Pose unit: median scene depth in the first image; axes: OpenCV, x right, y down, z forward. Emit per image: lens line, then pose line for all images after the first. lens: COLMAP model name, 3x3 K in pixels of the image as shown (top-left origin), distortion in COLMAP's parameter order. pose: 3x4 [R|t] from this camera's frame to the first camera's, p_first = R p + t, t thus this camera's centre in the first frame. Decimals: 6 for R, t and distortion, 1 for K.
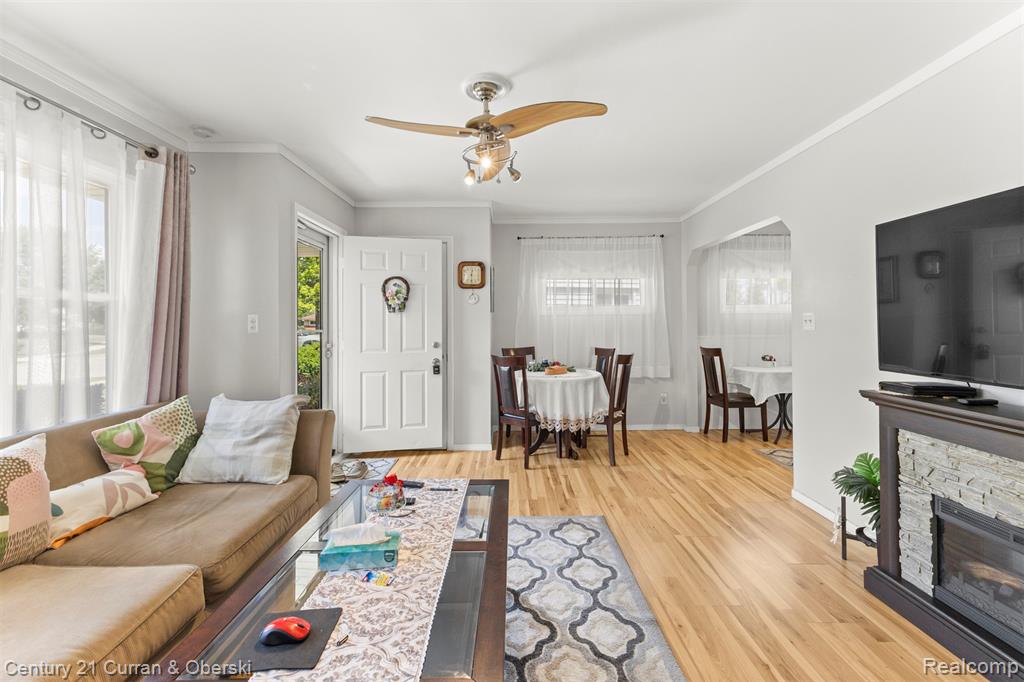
lens RADIAL K [[447.7, 0, 516.2], [0, 447.7, 312.0], [0, 0, 1]] dist [0.008693, -0.000328]
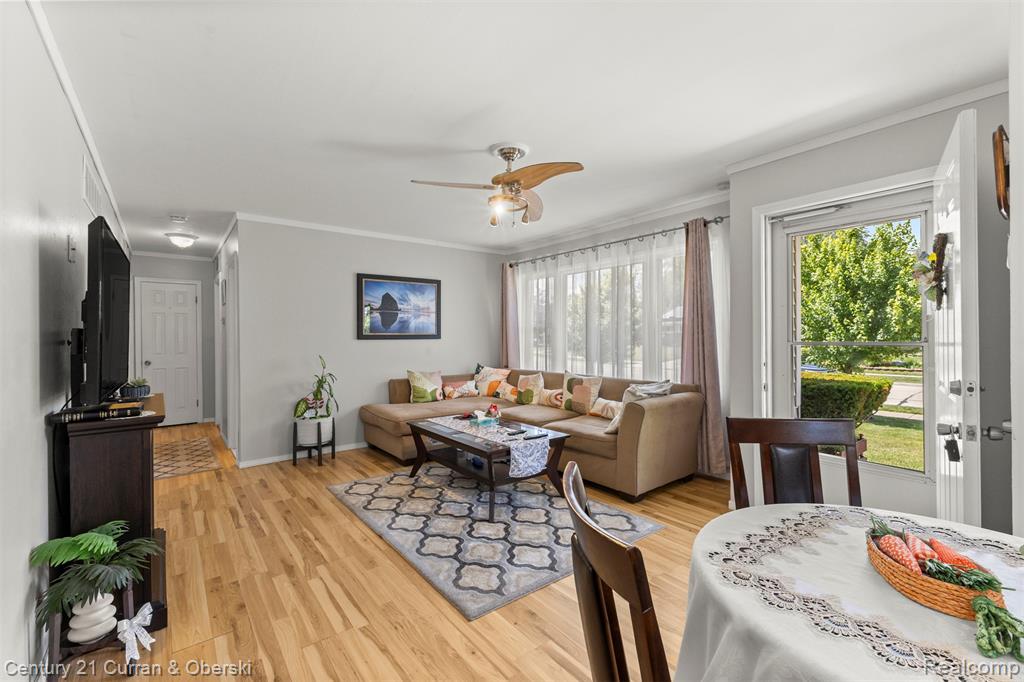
lens RADIAL K [[447.7, 0, 513.8], [0, 447.7, 340.3], [0, 0, 1]] dist [0.008693, -0.000328]
pose [[-0.800975, 0.016400, -0.598473, 0.573431], [0.024500, 0.999685, -0.005396, 0.033191], [0.598196, -0.018984, -0.801125, 1.683971]]
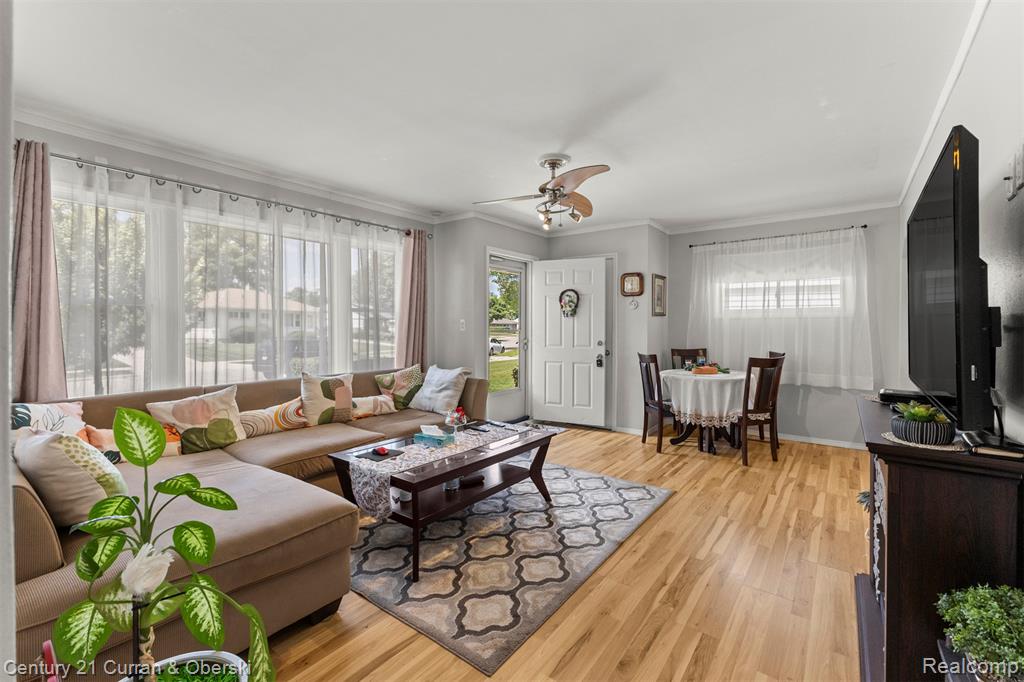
lens RADIAL K [[447.7, 0, 519.3], [0, 447.7, 320.7], [0, 0, 1]] dist [0.008693, -0.000328]
pose [[0.797395, 0.000334, -0.603457, 0.603181], [0.008583, 0.999892, 0.011895, -0.007489], [0.603396, -0.014664, 0.797307, -0.181075]]
